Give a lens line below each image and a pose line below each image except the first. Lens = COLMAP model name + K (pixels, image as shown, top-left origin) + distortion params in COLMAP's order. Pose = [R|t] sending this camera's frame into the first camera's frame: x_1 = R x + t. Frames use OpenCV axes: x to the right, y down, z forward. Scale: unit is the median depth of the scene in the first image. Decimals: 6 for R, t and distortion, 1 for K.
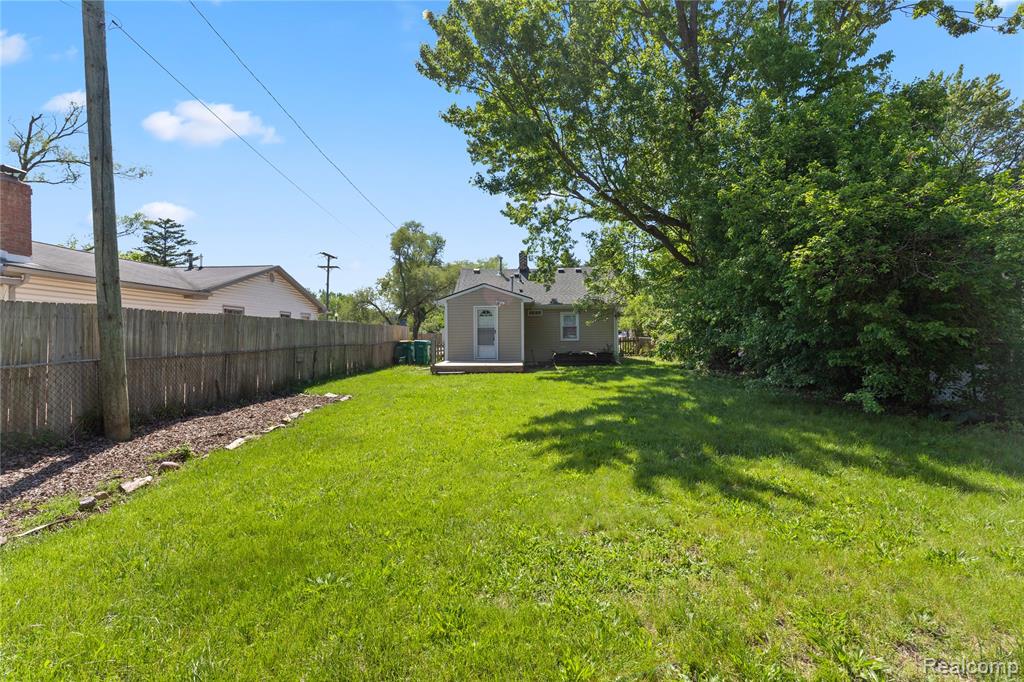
lens RADIAL K [[476.4, 0, 512.0], [0, 476.4, 338.0], [0, 0, 1]] dist [0.005690, -0.001767]
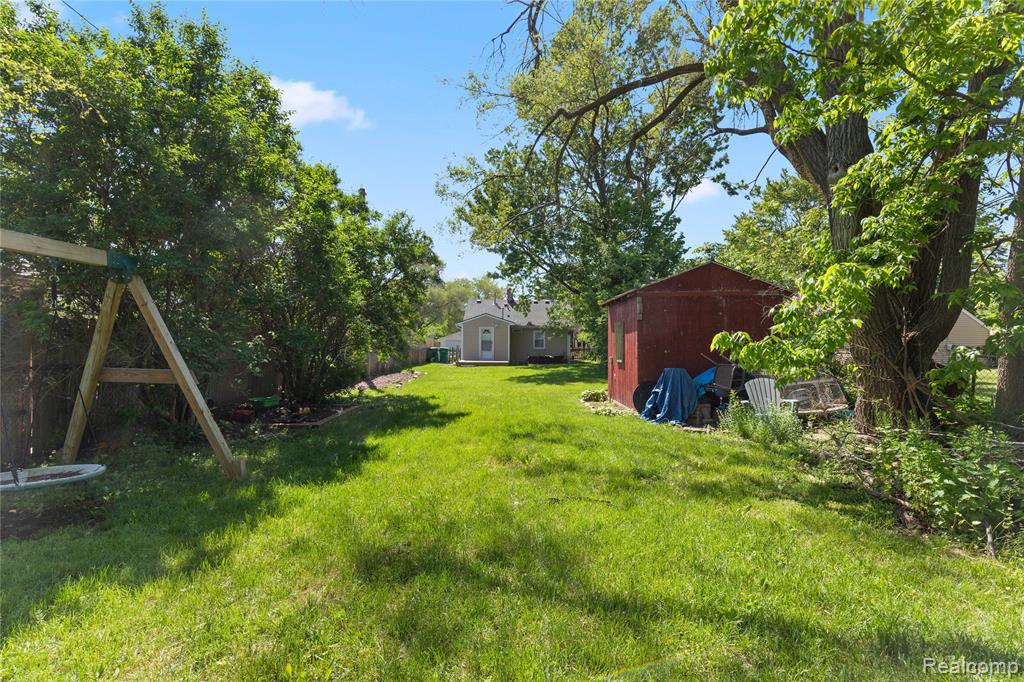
lens RADIAL K [[476.4, 0, 512.5], [0, 476.4, 343.7], [0, 0, 1]] dist [0.005690, -0.001767]
pose [[0.999692, 0.012597, 0.021384, -0.000063], [-0.012401, 0.999880, -0.009255, 0.004309], [-0.021498, 0.008987, 0.999729, -0.582775]]
